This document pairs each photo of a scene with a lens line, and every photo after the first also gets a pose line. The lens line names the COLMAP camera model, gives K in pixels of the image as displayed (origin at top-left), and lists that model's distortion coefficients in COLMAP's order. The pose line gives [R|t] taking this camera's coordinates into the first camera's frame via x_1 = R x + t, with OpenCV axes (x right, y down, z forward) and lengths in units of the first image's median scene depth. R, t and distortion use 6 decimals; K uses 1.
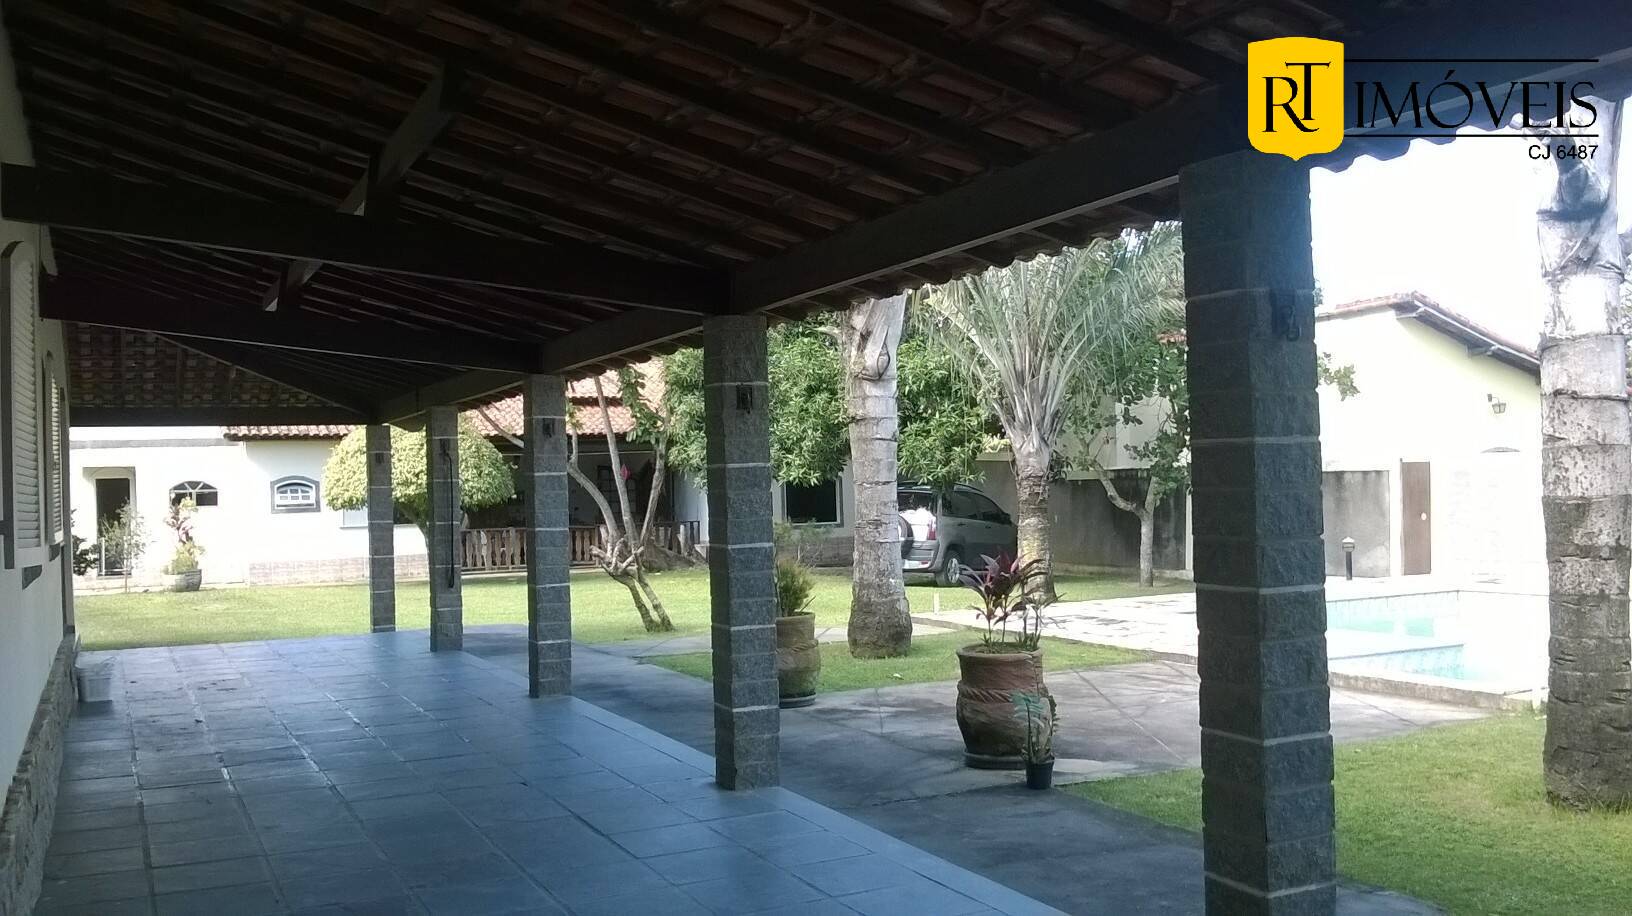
lens RADIAL K [[1448.4, 0, 815.9], [0, 1448.4, 462.2], [0, 0, 1]] dist [-0.002448, -0.003956]
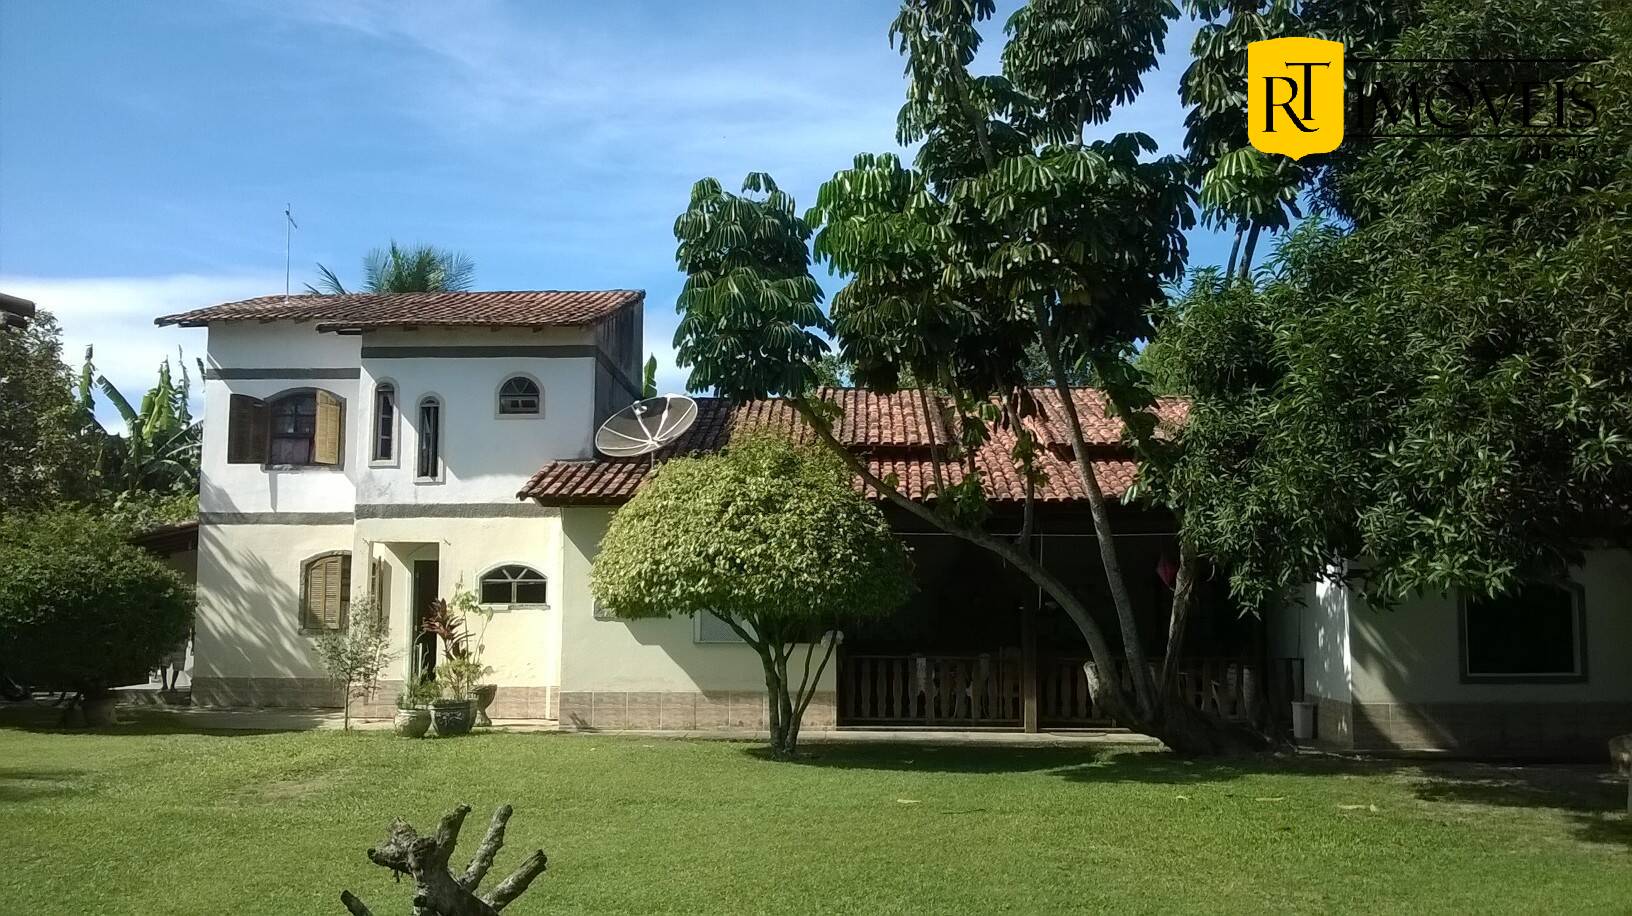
lens RADIAL K [[1448.4, 0, 816.5], [0, 1448.4, 451.6], [0, 0, 1]] dist [-0.002448, -0.003956]
pose [[0.892032, -0.014791, -0.451730, 0.010264], [-0.022540, 0.996765, -0.077145, 0.009998], [0.451410, 0.078998, 0.888813, 0.524713]]
